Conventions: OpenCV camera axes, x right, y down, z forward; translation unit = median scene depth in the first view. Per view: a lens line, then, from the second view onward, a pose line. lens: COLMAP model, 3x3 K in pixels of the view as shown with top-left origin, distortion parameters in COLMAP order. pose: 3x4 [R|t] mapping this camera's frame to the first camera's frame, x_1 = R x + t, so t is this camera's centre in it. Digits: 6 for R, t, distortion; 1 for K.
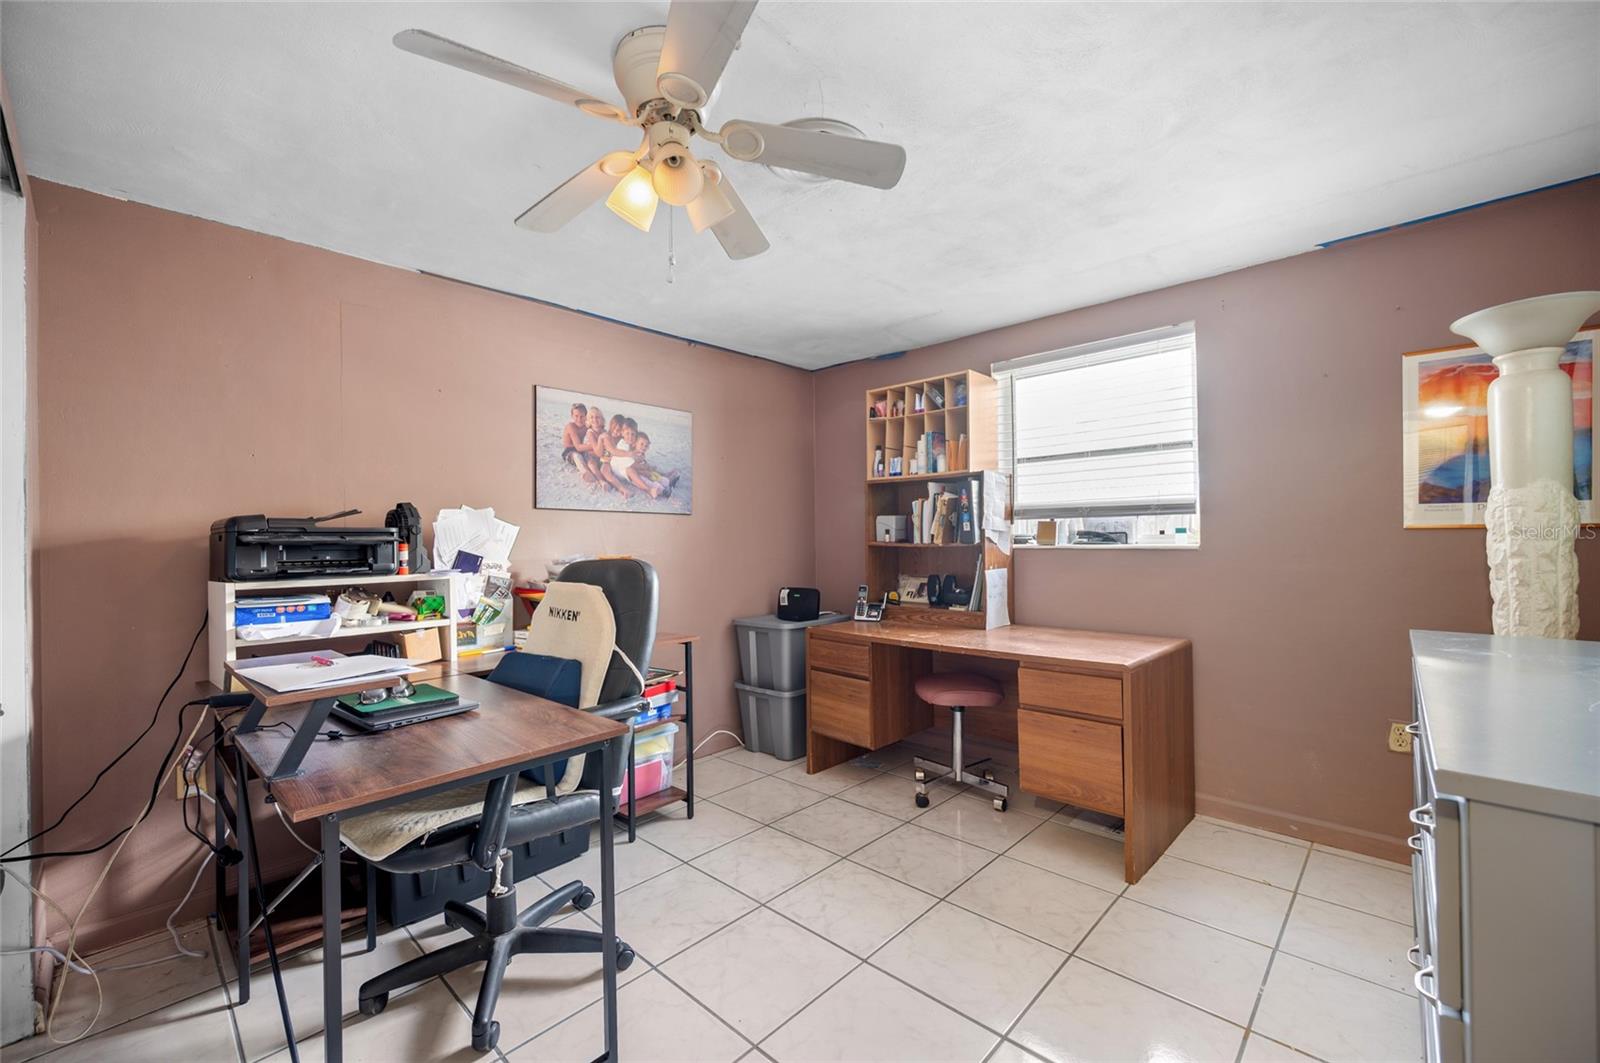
lens RADIAL K [[633.8, 0, 805.4], [0, 633.8, 534.9], [0, 0, 1]] dist [-0.002543, -0.000377]
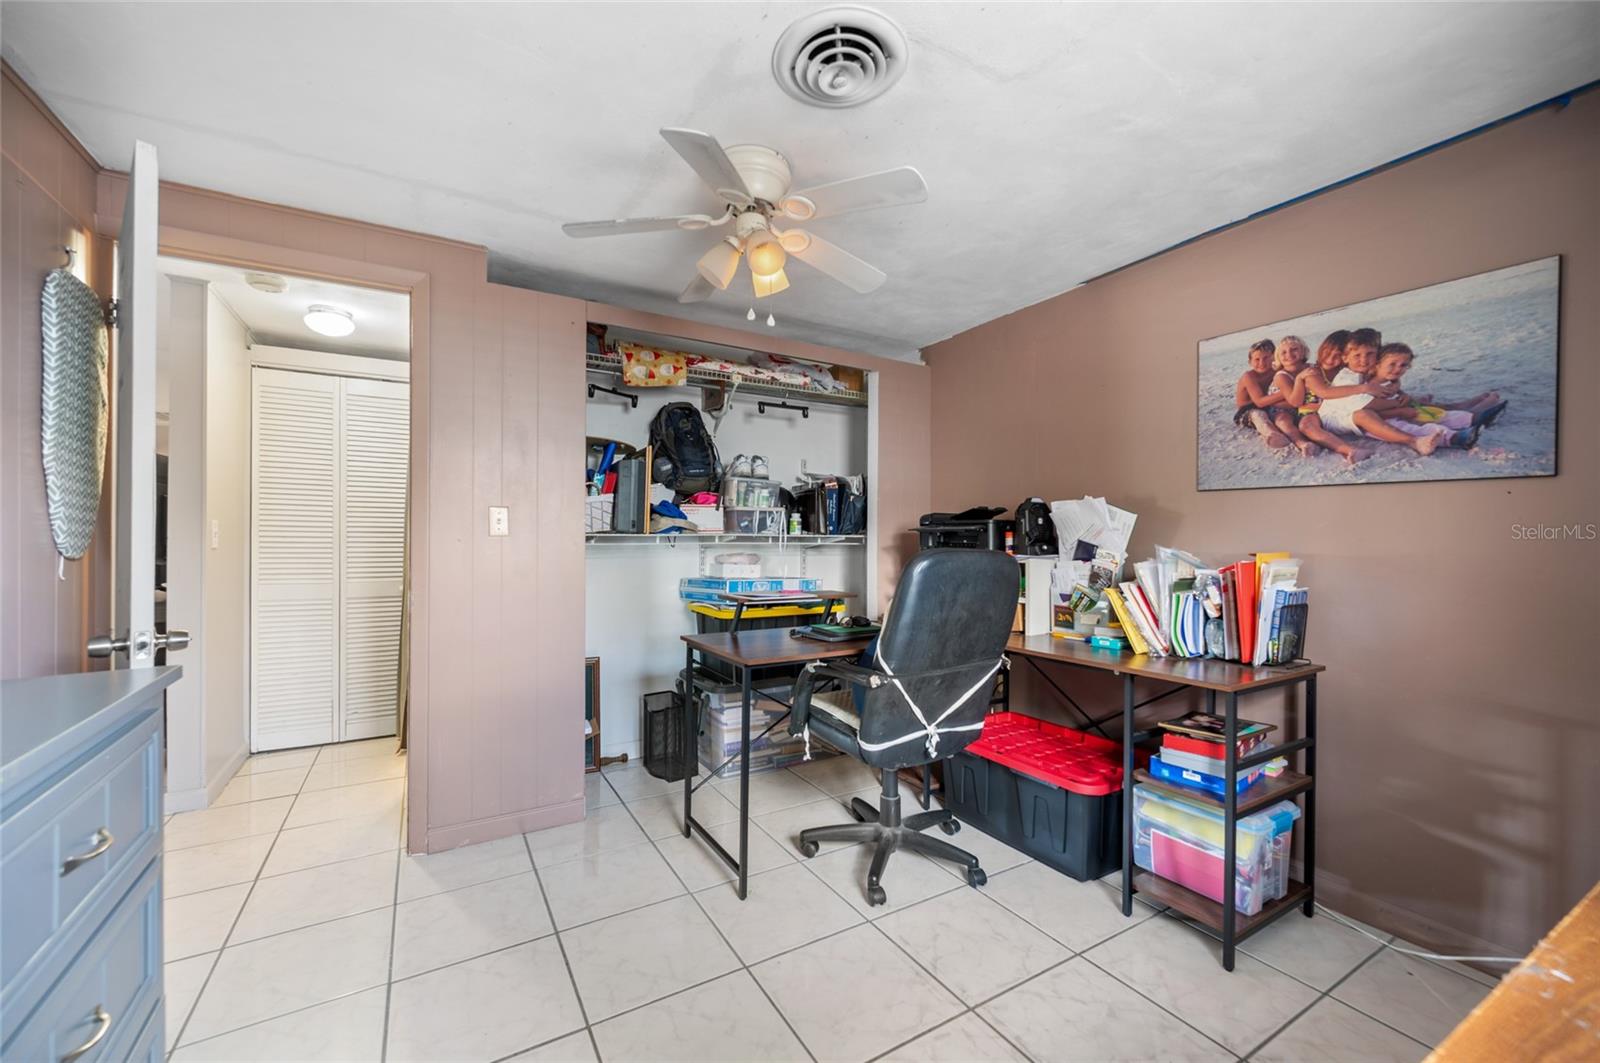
lens RADIAL K [[633.8, 0, 801.4], [0, 633.8, 534.0], [0, 0, 1]] dist [-0.002543, -0.000377]
pose [[-0.274790, 0.014367, -0.961397, 0.469684], [0.011661, 0.999865, 0.011609, -0.001236], [0.961434, -0.008021, -0.274920, 0.667103]]
